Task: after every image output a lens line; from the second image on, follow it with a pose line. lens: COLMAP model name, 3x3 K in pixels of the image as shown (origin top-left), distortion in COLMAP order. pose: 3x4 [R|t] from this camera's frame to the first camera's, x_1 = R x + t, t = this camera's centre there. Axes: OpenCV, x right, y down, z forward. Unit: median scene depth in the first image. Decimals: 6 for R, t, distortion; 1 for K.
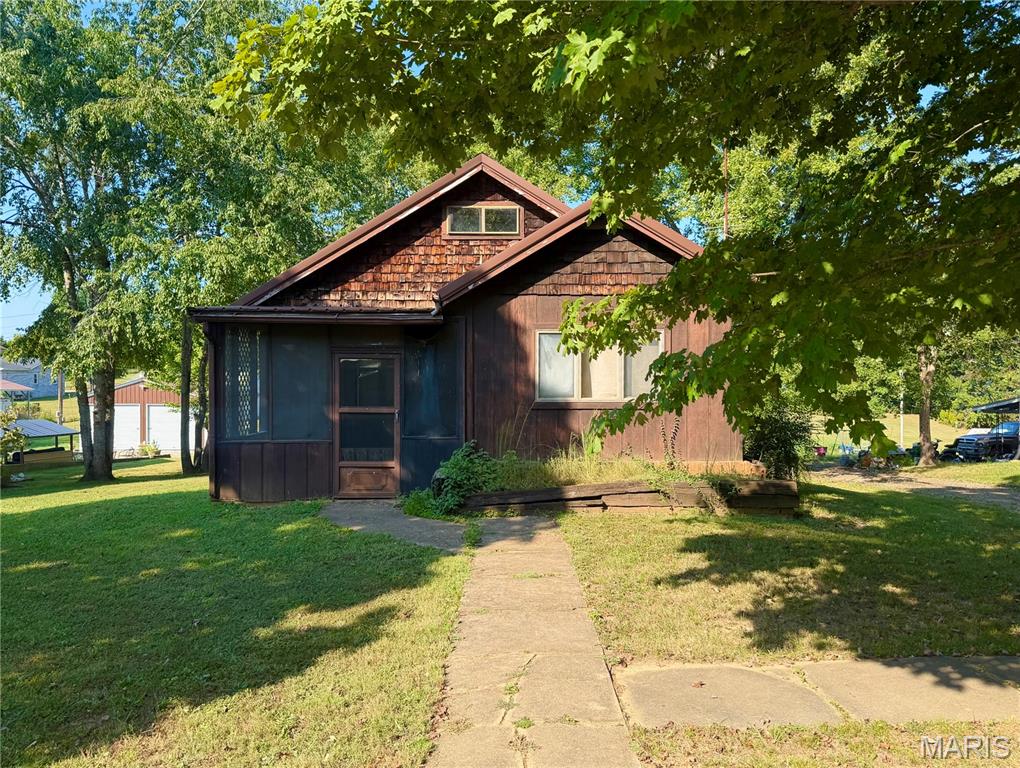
lens RADIAL K [[747.1, 0, 510.0], [0, 747.1, 384.0], [0, 0, 1]] dist [0.086455, -0.182459]
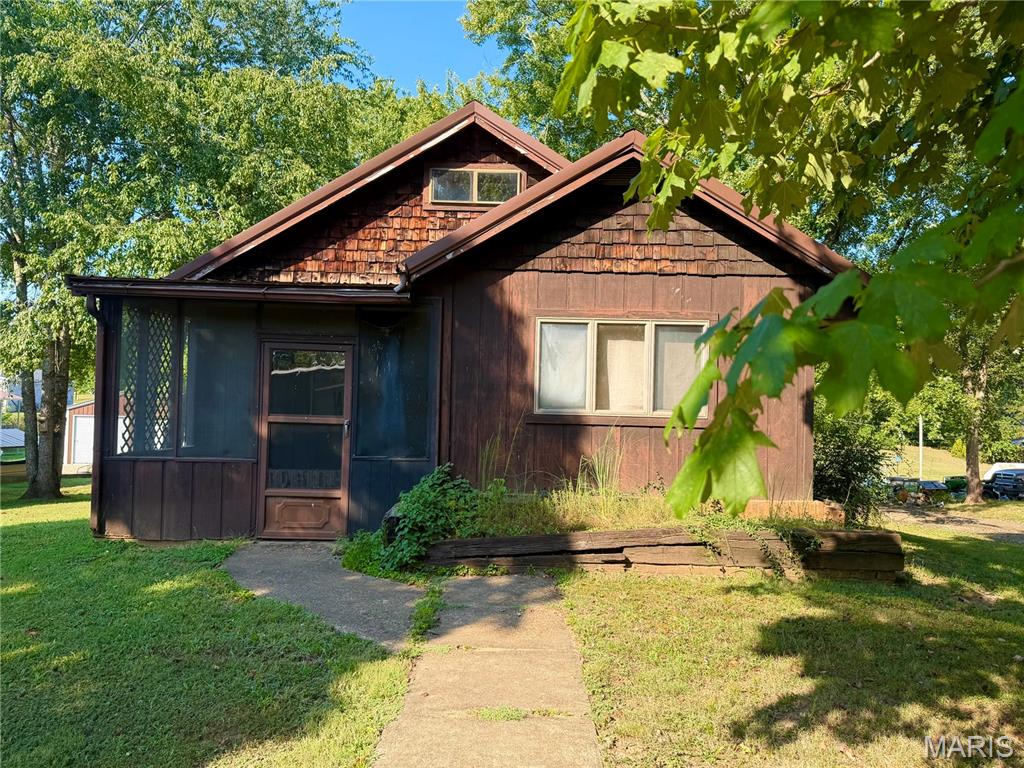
lens RADIAL K [[727.3, 0, 512.0], [0, 727.3, 384.0], [0, 0, 1]] dist [0.092701, -0.170282]
pose [[0.999689, 0.023030, -0.009518, 0.018634], [-0.023330, 0.999193, -0.032710, 0.018513], [0.008757, 0.032922, 0.999420, 0.276241]]
